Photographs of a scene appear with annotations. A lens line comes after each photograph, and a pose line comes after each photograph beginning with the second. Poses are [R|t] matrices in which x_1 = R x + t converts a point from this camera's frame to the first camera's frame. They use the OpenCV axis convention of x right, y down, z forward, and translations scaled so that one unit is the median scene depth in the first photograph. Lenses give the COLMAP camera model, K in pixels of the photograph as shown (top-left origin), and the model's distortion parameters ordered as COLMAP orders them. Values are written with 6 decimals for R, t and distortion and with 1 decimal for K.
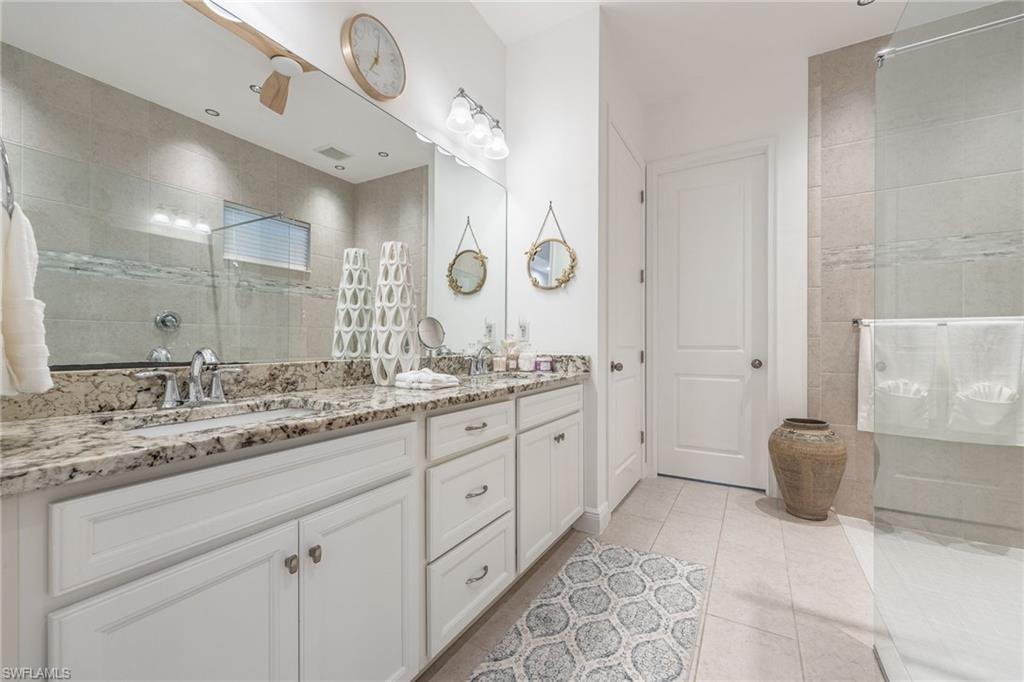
lens RADIAL K [[410.2, 0, 515.8], [0, 410.2, 342.8], [0, 0, 1]] dist [0.000015, -0.000066]
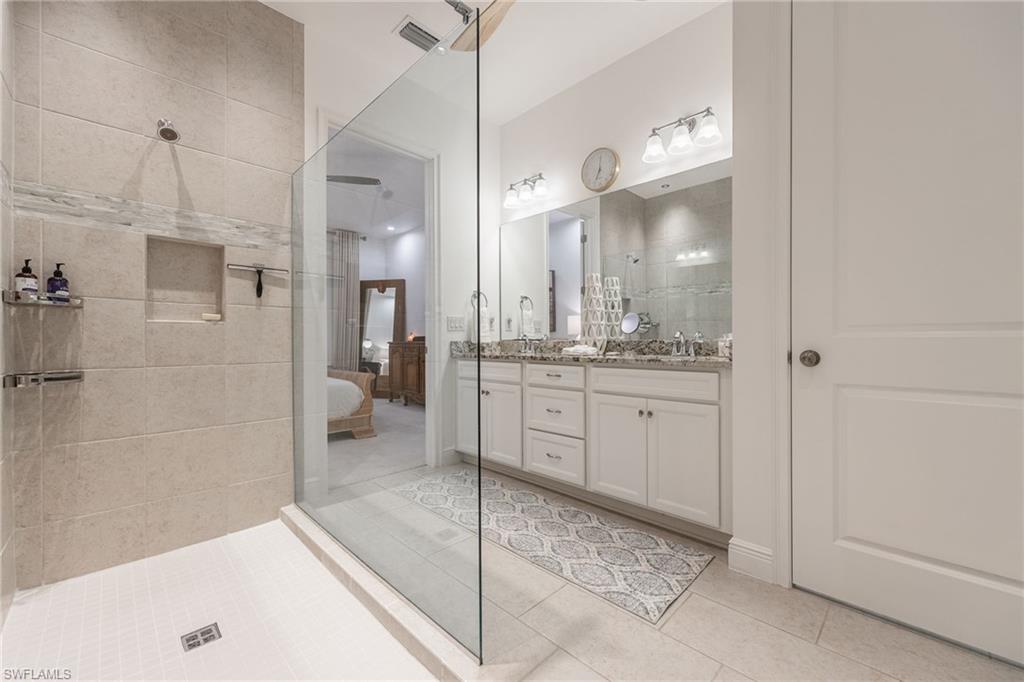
lens RADIAL K [[410.2, 0, 514.6], [0, 410.2, 341.0], [0, 0, 1]] dist [0.000015, -0.000066]
pose [[-0.263518, -0.002380, -0.964651, 1.514794], [0.008076, 0.999956, -0.004674, 0.050448], [0.964621, -0.009022, -0.263488, 1.159016]]
